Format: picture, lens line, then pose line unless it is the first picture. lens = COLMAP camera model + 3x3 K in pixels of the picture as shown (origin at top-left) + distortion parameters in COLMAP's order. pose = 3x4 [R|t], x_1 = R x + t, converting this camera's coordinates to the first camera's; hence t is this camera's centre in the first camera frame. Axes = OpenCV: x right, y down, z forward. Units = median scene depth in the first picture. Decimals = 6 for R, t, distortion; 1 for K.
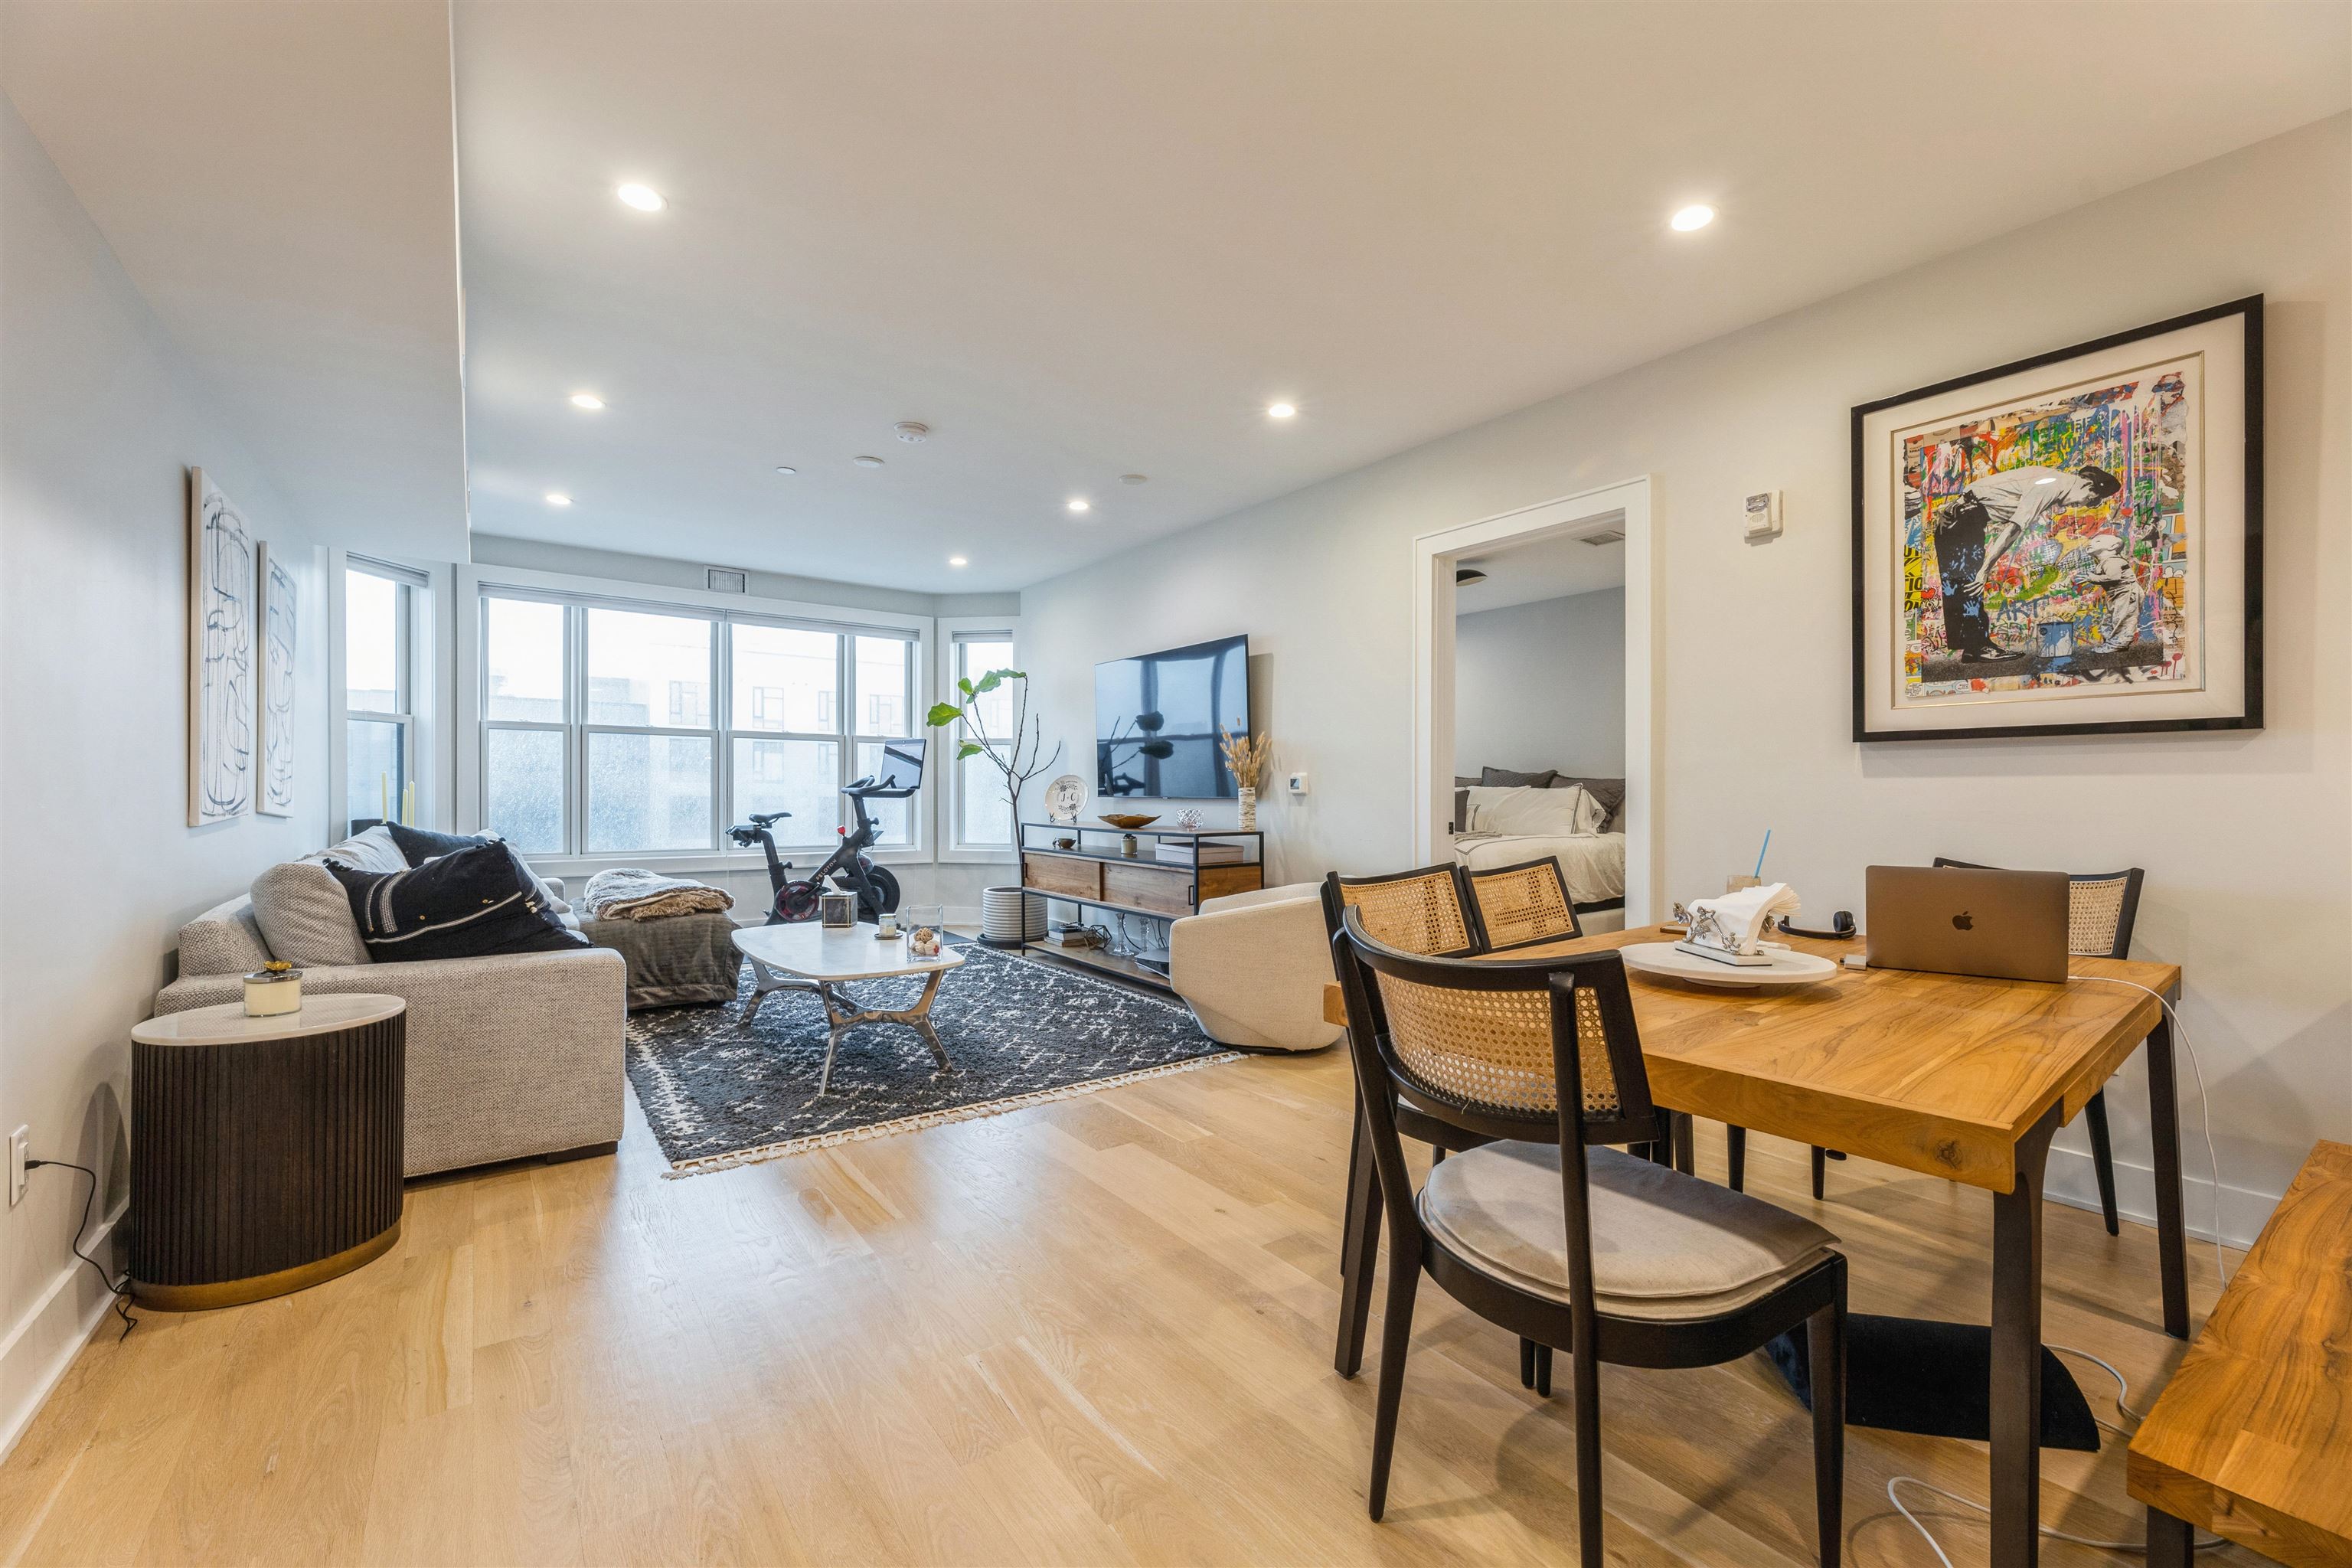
lens RADIAL K [[957.8, 0, 1175.9], [0, 957.8, 795.0], [0, 0, 1]] dist [0.000329, 0.000451]
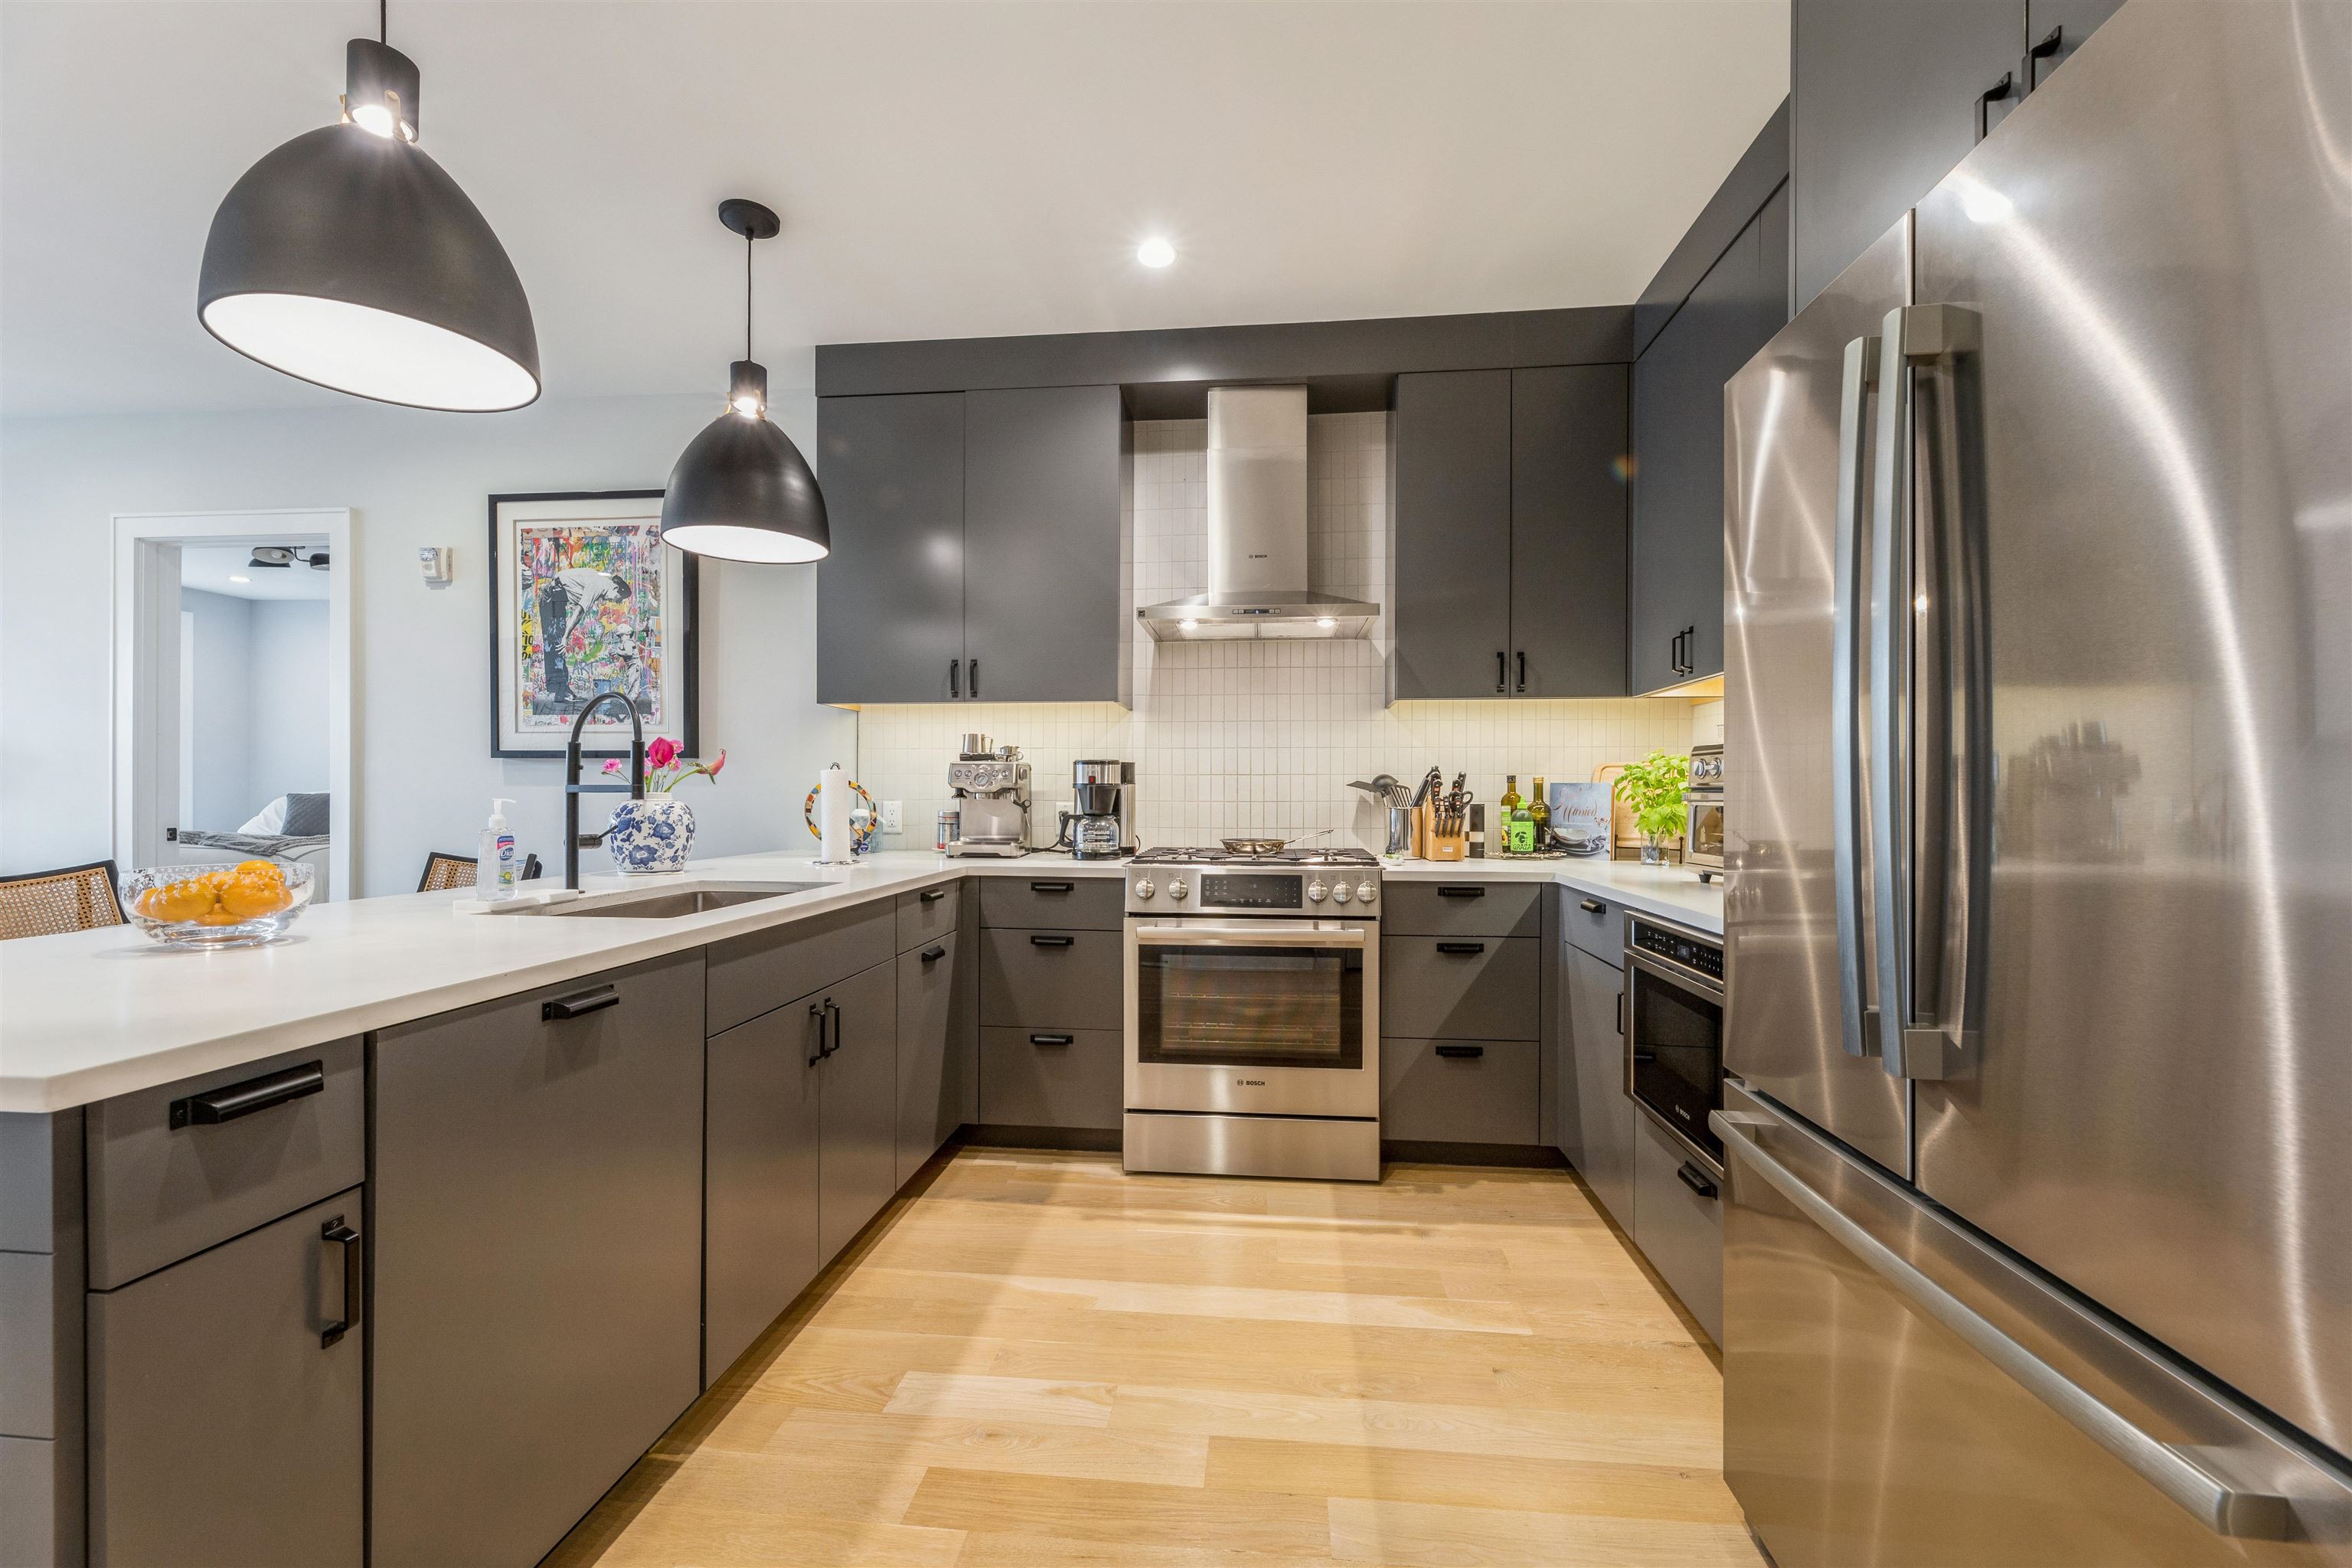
lens RADIAL K [[957.8, 0, 1175.9], [0, 957.8, 795.0], [0, 0, 1]] dist [0.000329, 0.000451]
pose [[0.670146, -0.002685, 0.742224, 0.356827], [0.000537, 0.999995, 0.003133, -0.008563], [-0.742229, -0.001700, 0.670144, -0.510312]]
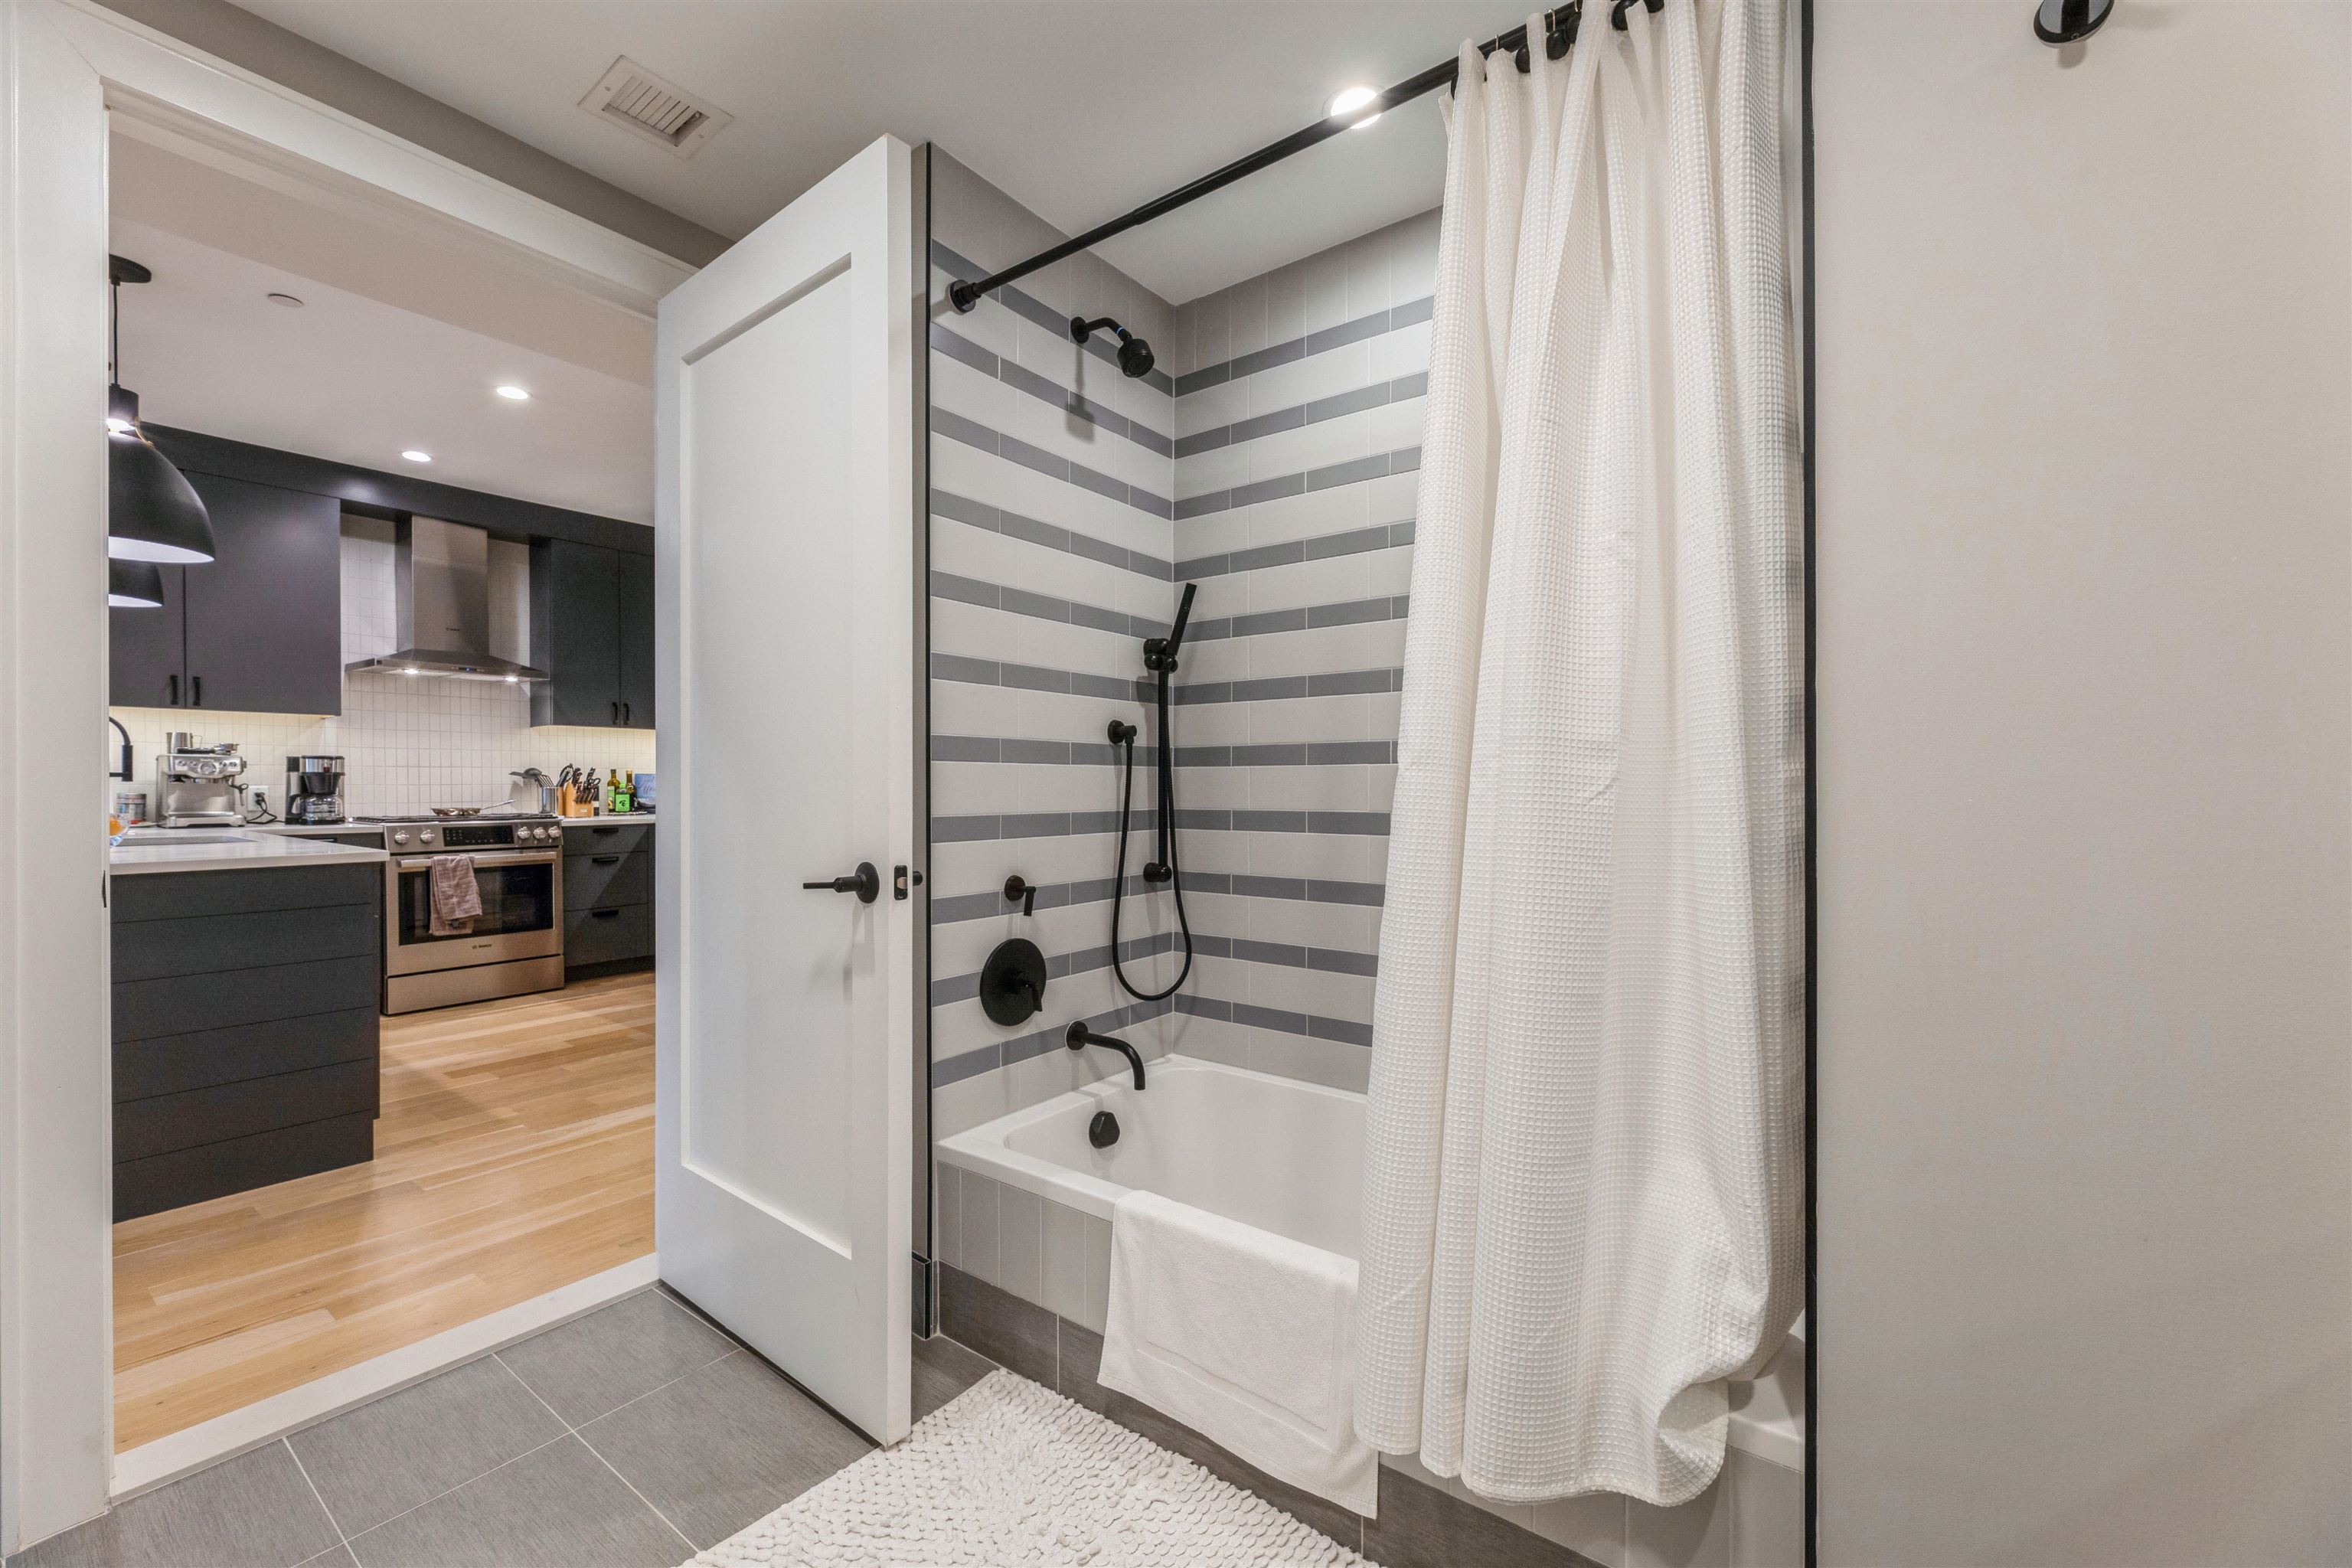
lens RADIAL K [[957.8, 0, 1175.9], [0, 957.8, 795.0], [0, 0, 1]] dist [0.000329, 0.000451]
pose [[-0.289673, -0.013920, 0.957024, -0.789629], [-0.000054, 0.999894, 0.014527, -0.003635], [-0.957126, 0.004157, -0.289644, -0.594990]]
